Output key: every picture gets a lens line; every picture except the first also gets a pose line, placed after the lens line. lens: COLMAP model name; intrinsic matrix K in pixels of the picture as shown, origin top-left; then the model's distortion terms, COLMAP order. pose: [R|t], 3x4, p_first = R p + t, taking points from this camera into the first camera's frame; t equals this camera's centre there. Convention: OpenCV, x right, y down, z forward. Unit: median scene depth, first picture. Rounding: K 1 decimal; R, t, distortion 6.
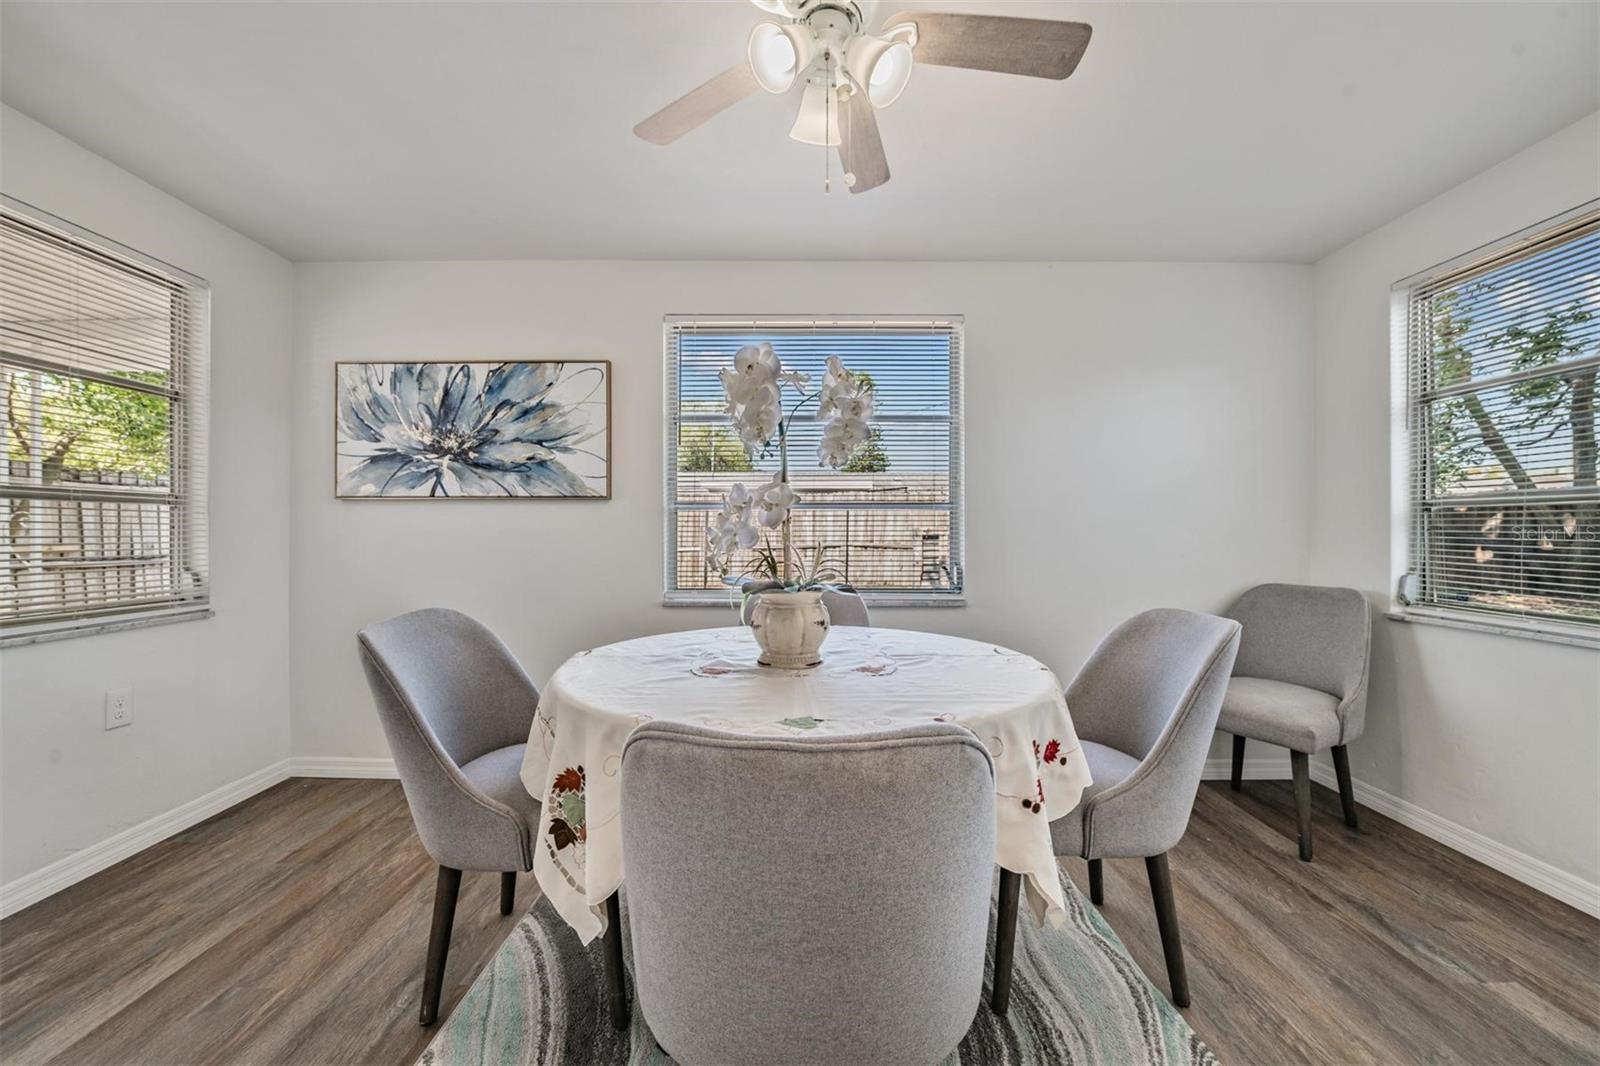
lens RADIAL K [[634.0, 0, 798.4], [0, 634.0, 531.8], [0, 0, 1]] dist [-0.012948, -0.001716]
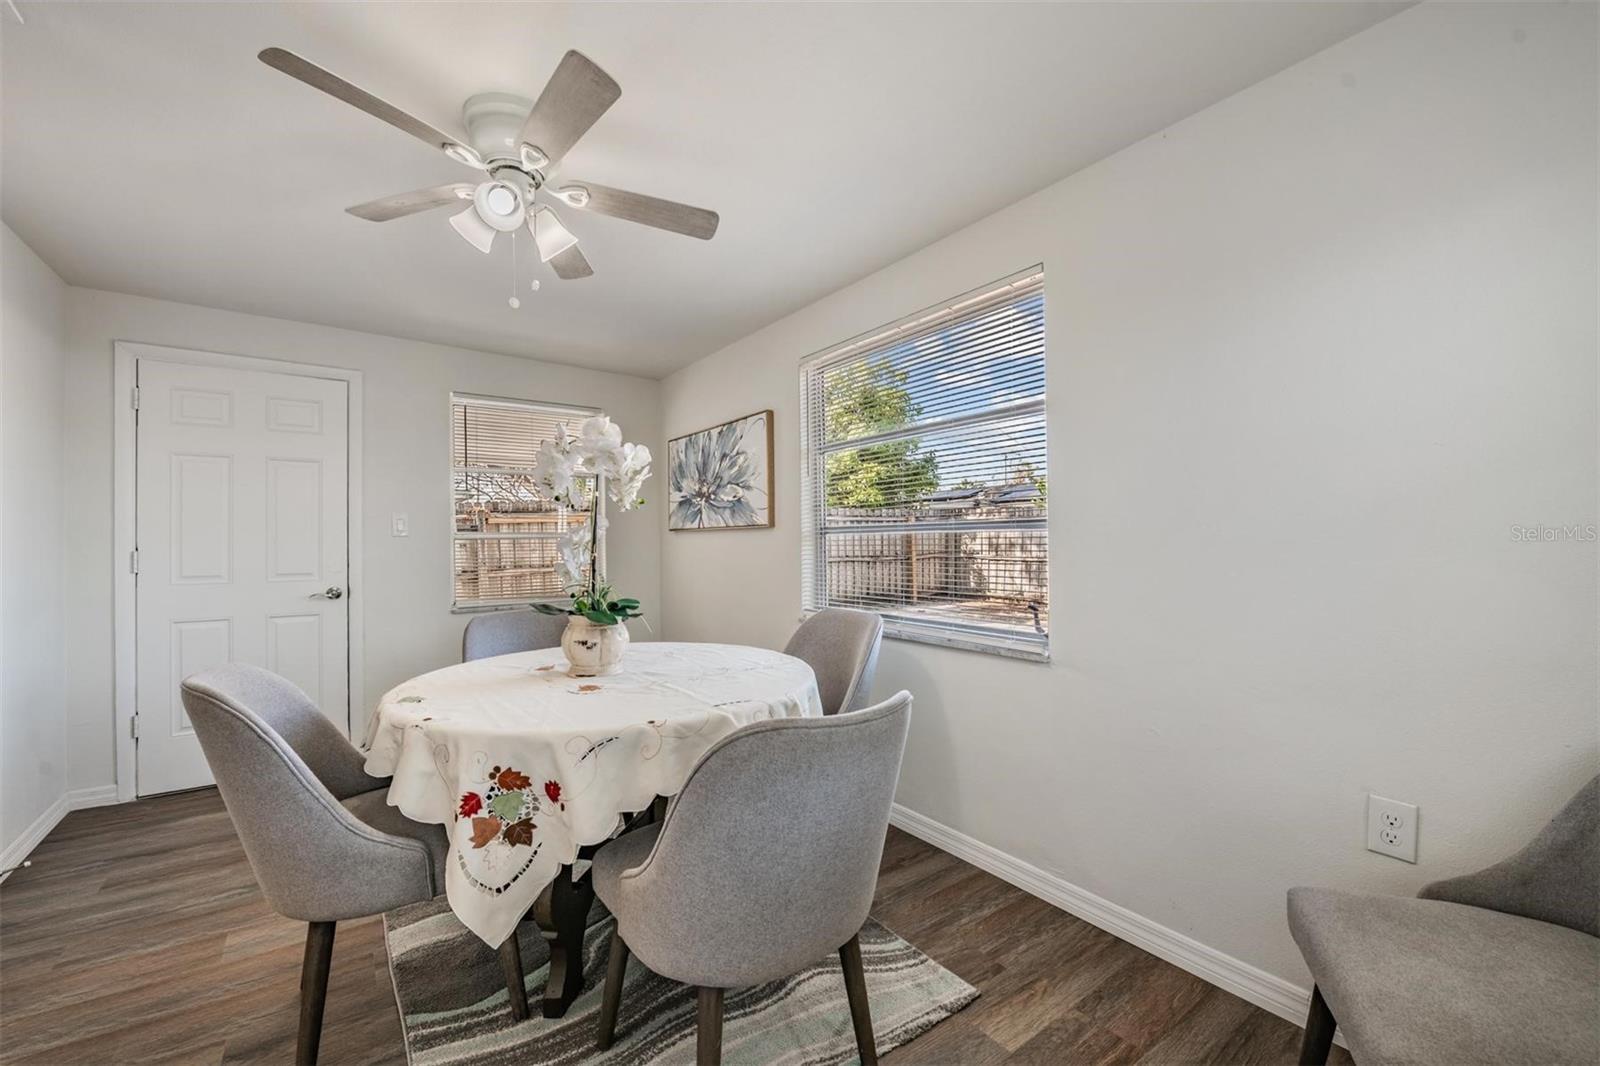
lens RADIAL K [[634.0, 0, 796.6], [0, 634.0, 530.6], [0, 0, 1]] dist [-0.012948, -0.001716]
pose [[0.582568, -0.016971, -0.812605, 0.686173], [0.013987, 0.999843, -0.010854, -0.032497], [0.812662, -0.005042, 0.582714, 0.357362]]
